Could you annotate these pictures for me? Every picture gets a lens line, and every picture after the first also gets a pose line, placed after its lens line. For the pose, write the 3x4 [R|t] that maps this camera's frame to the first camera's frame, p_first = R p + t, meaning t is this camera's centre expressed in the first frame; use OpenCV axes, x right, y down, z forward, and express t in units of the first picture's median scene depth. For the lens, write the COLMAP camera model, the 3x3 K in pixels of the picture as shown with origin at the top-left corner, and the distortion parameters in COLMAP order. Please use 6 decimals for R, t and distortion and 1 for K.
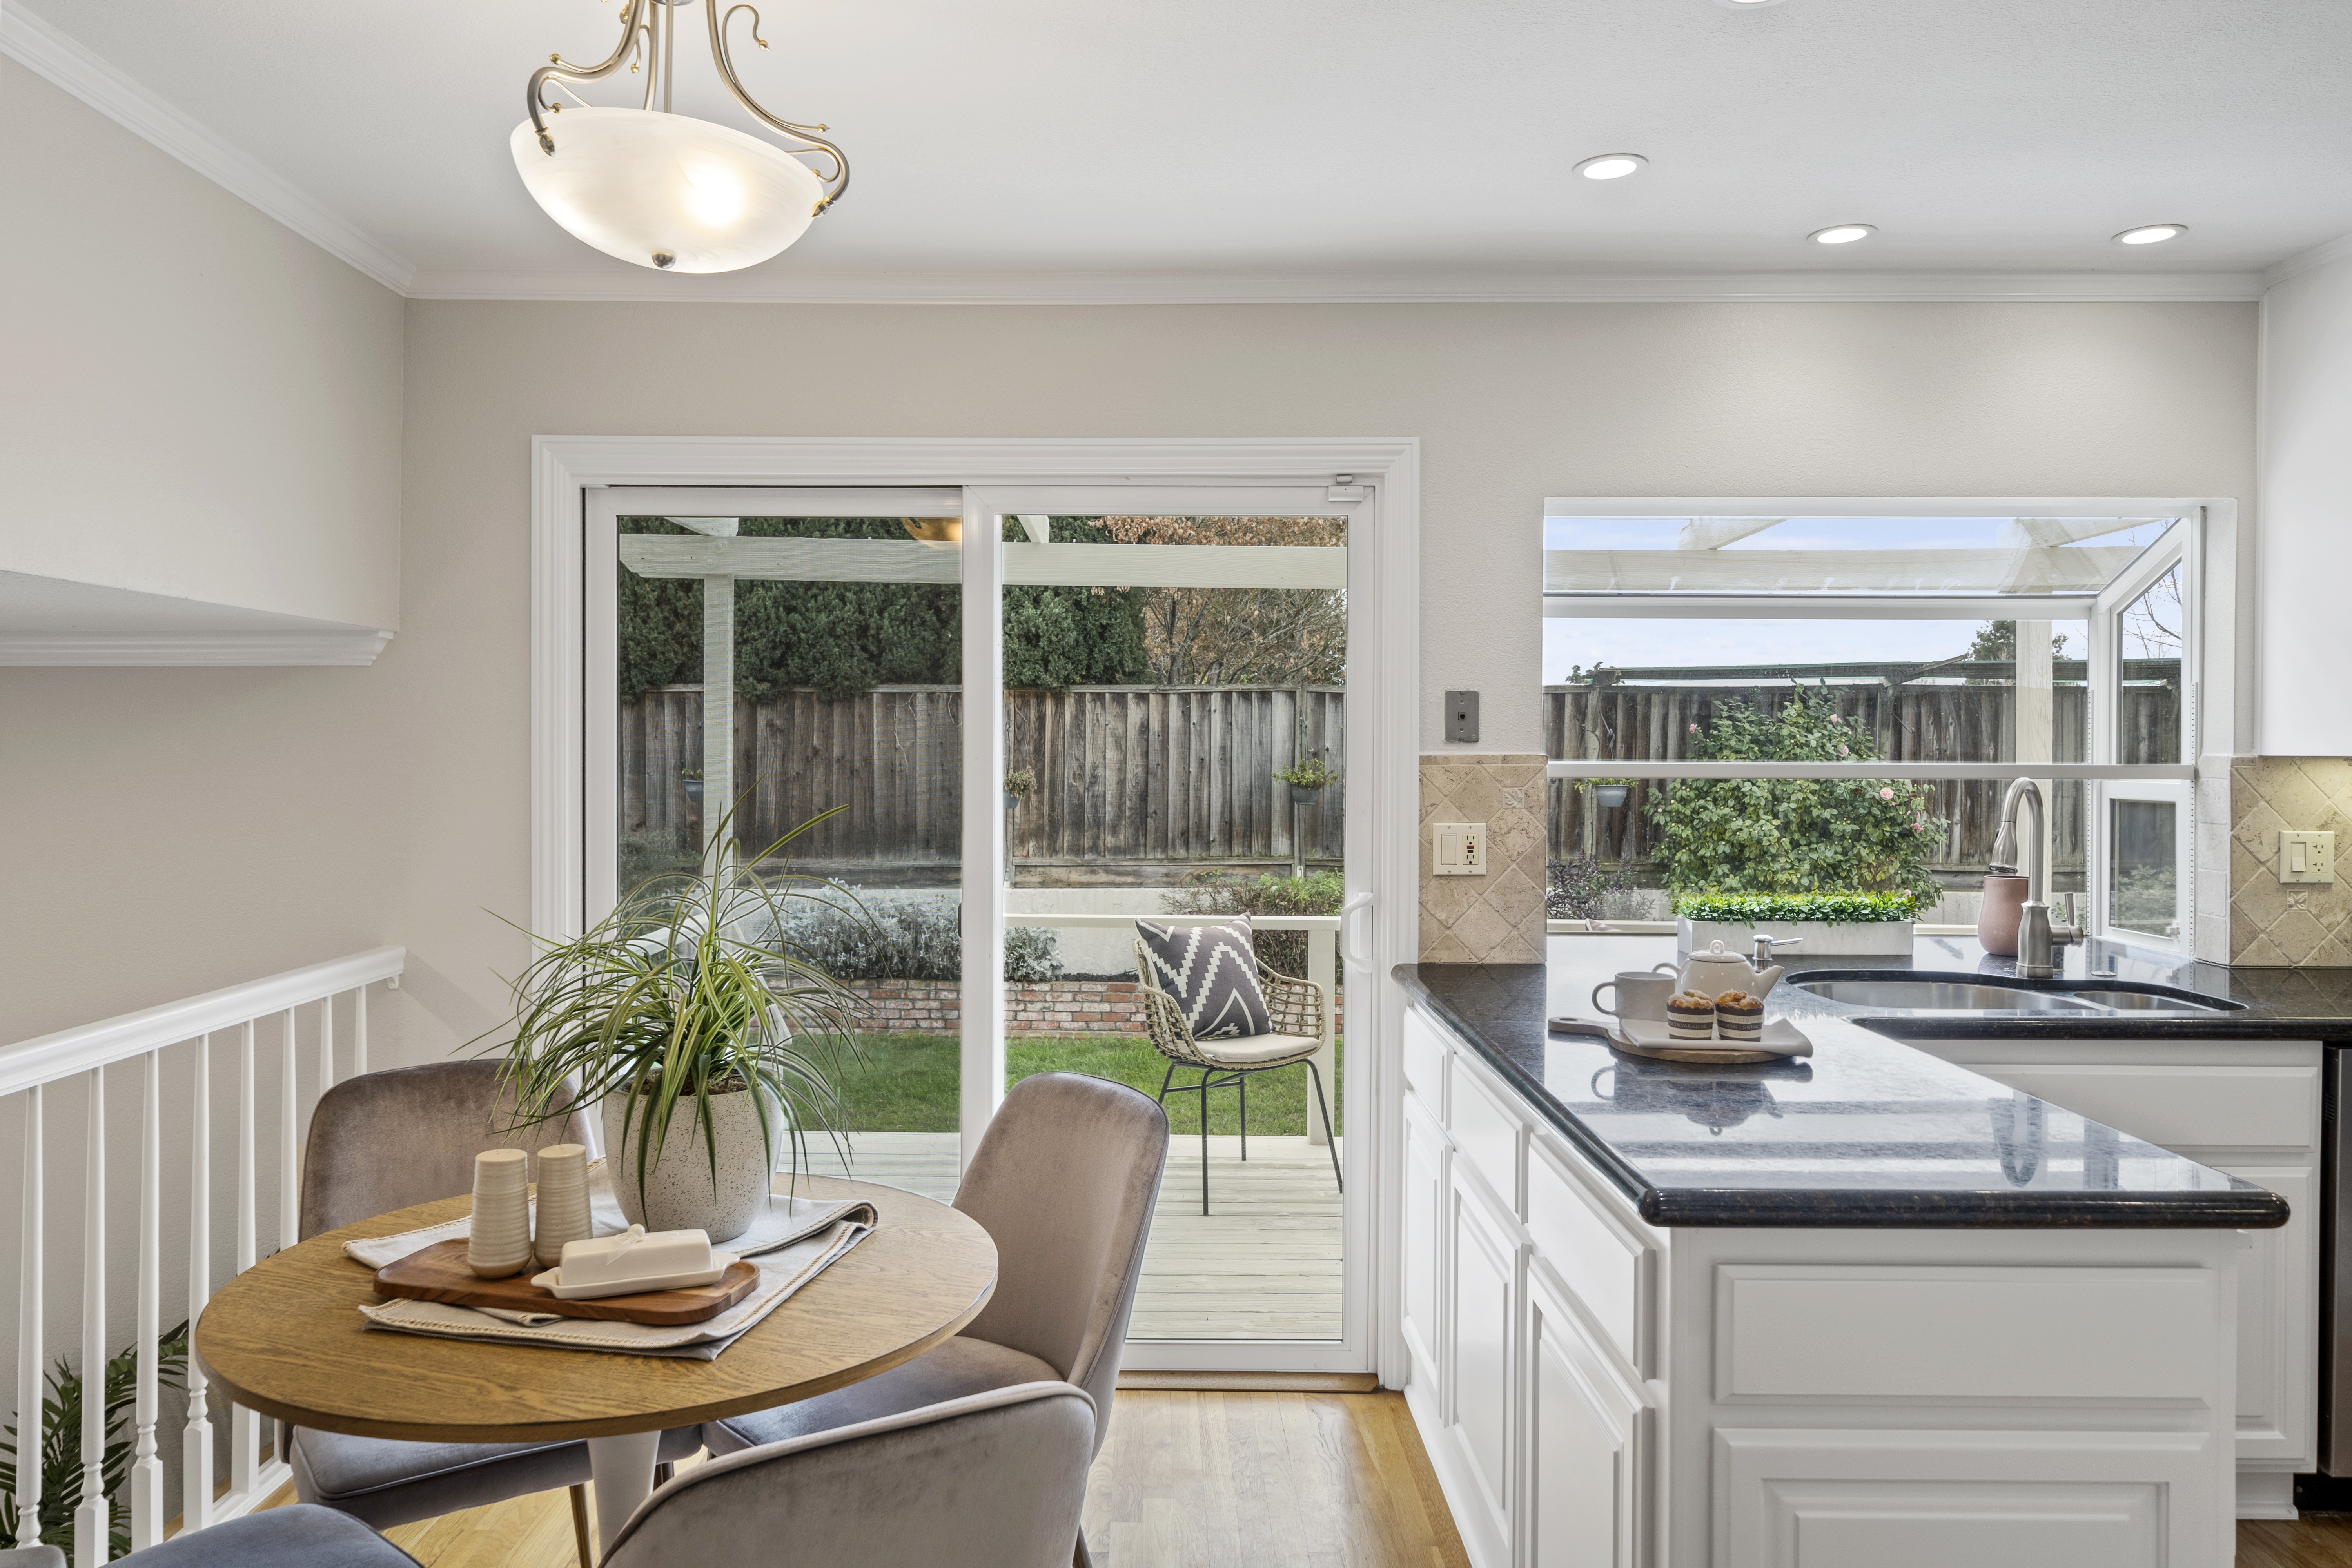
lens RADIAL K [[1557.8, 0, 1174.2], [0, 1557.8, 758.3], [0, 0, 1]] dist [-0.002369, 0.004698]
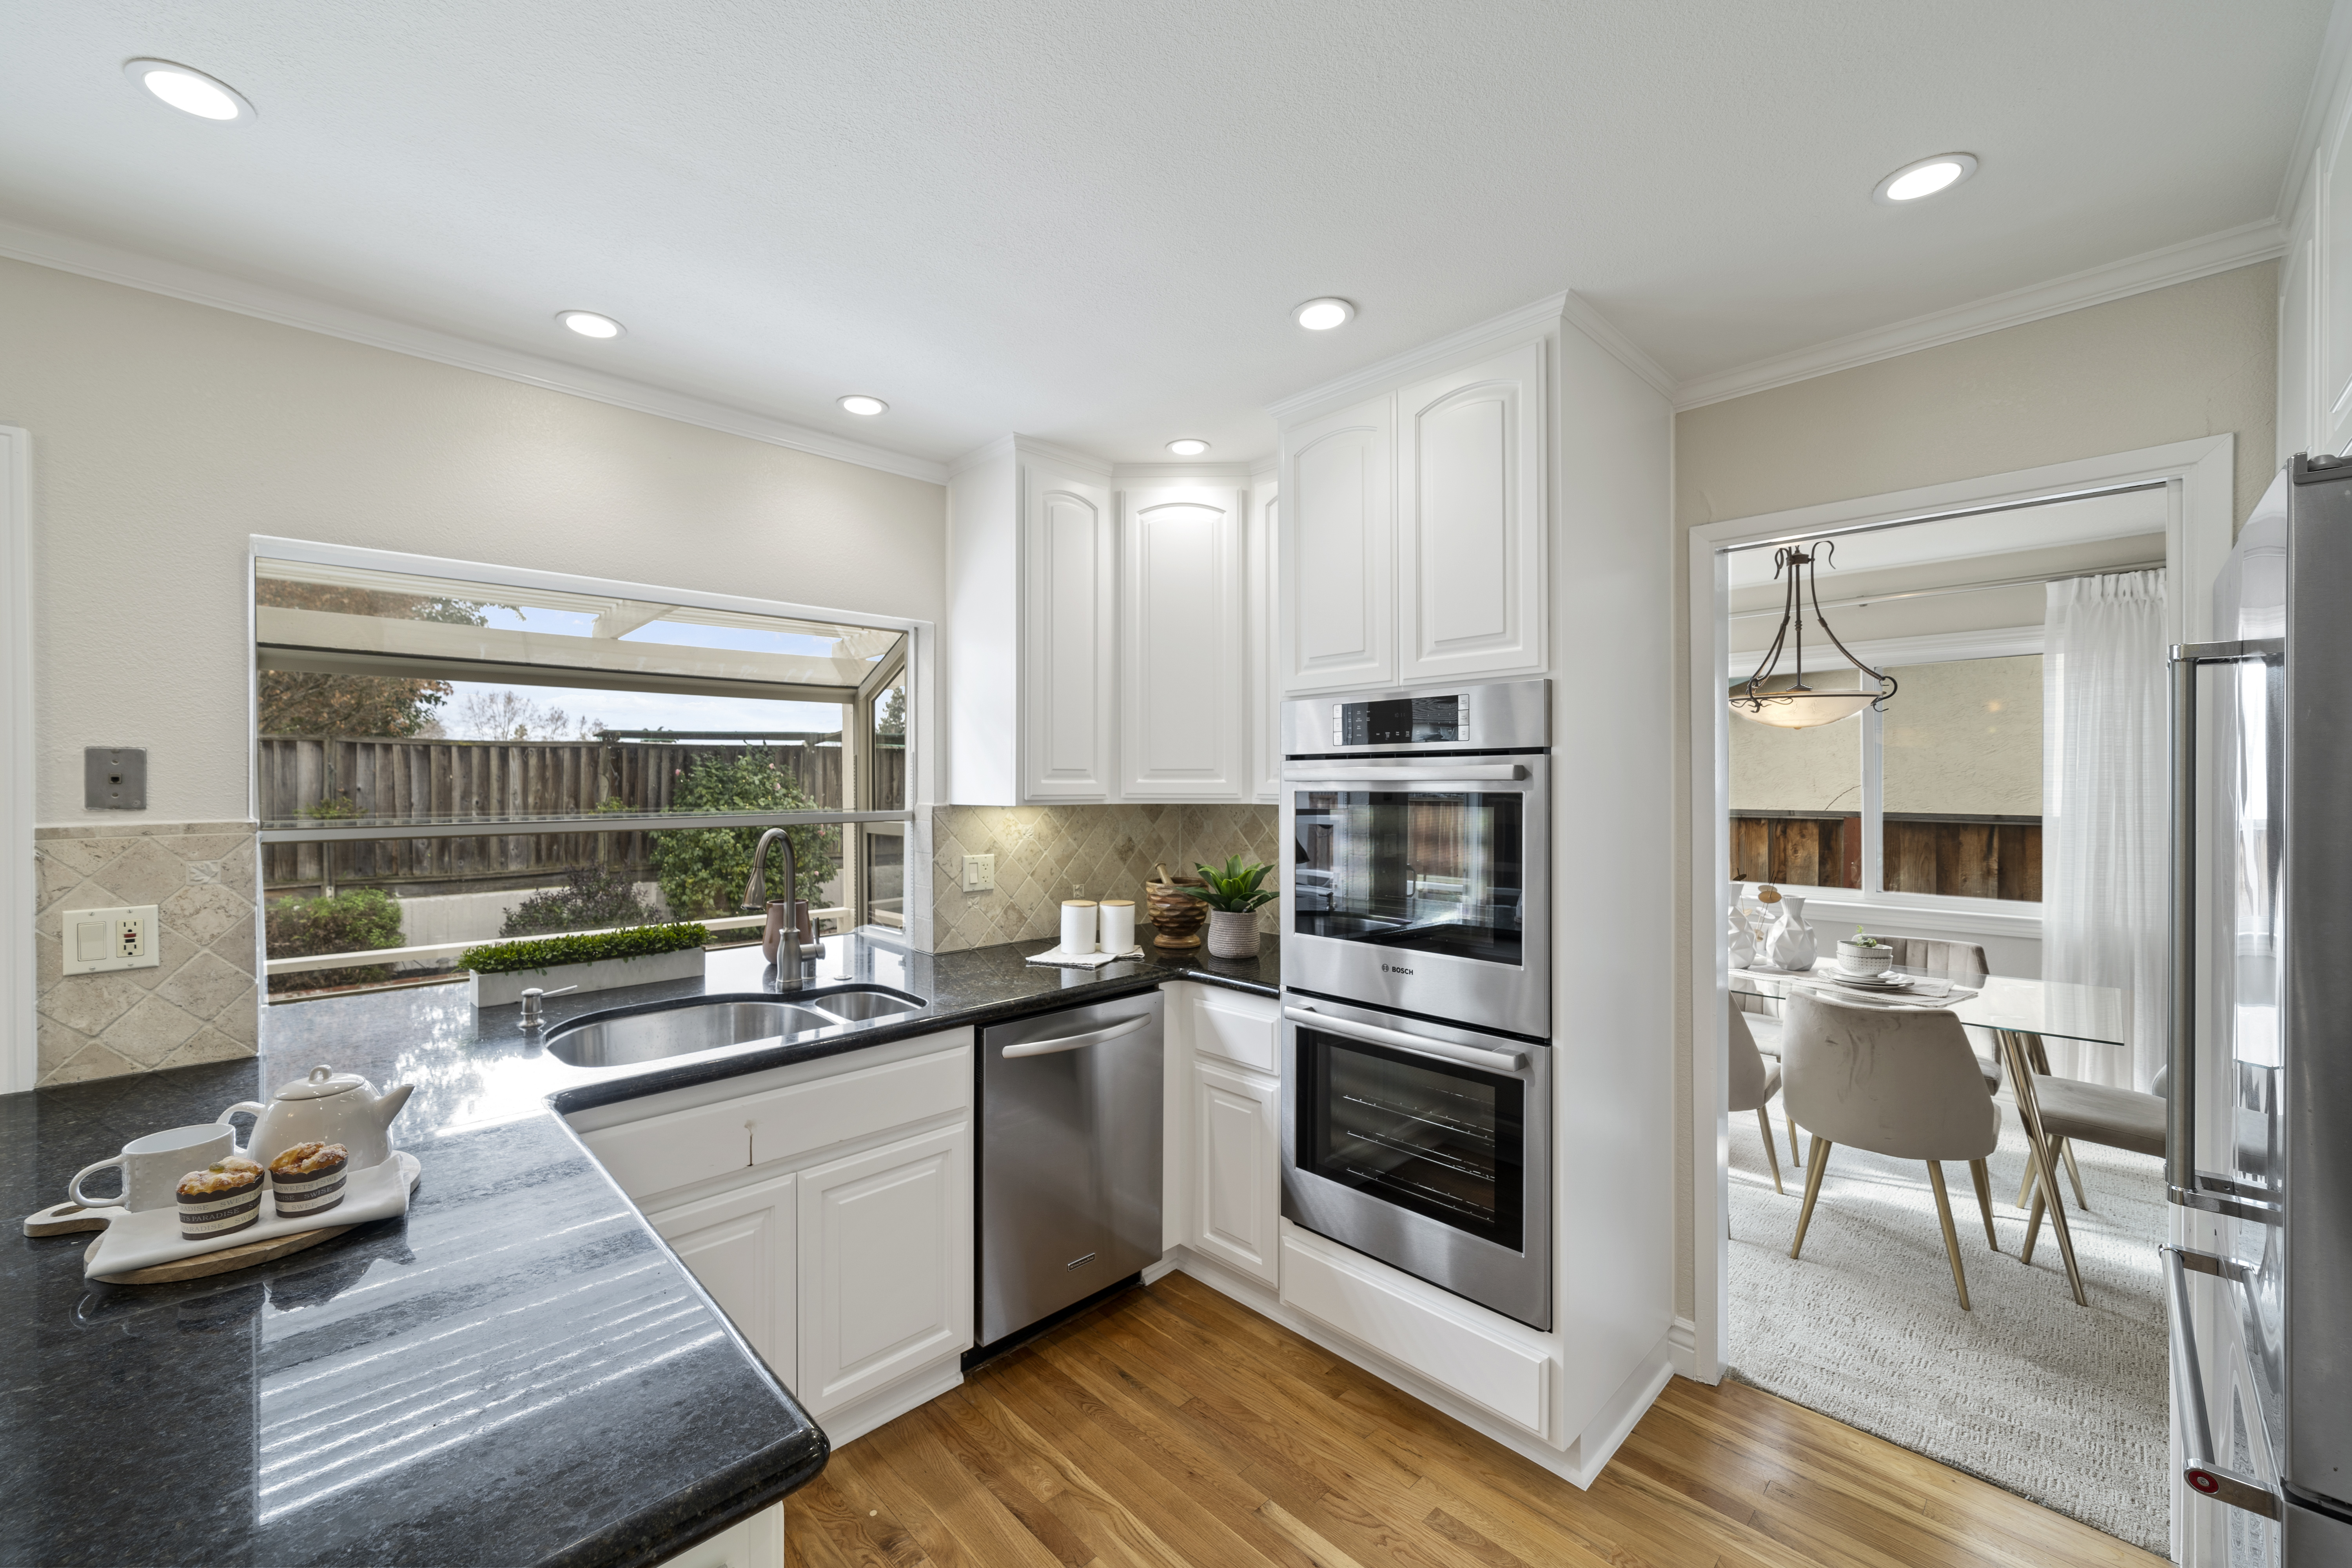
lens RADIAL K [[924.8, 0, 1154.7], [0, 924.8, 786.8], [0, 0, 1]] dist [-0.002494, 0.000694]
pose [[0.718015, -0.010292, 0.695951, 0.240644], [0.010943, 0.999934, 0.003497, -0.018494], [-0.695941, 0.005105, 0.718080, 0.259144]]
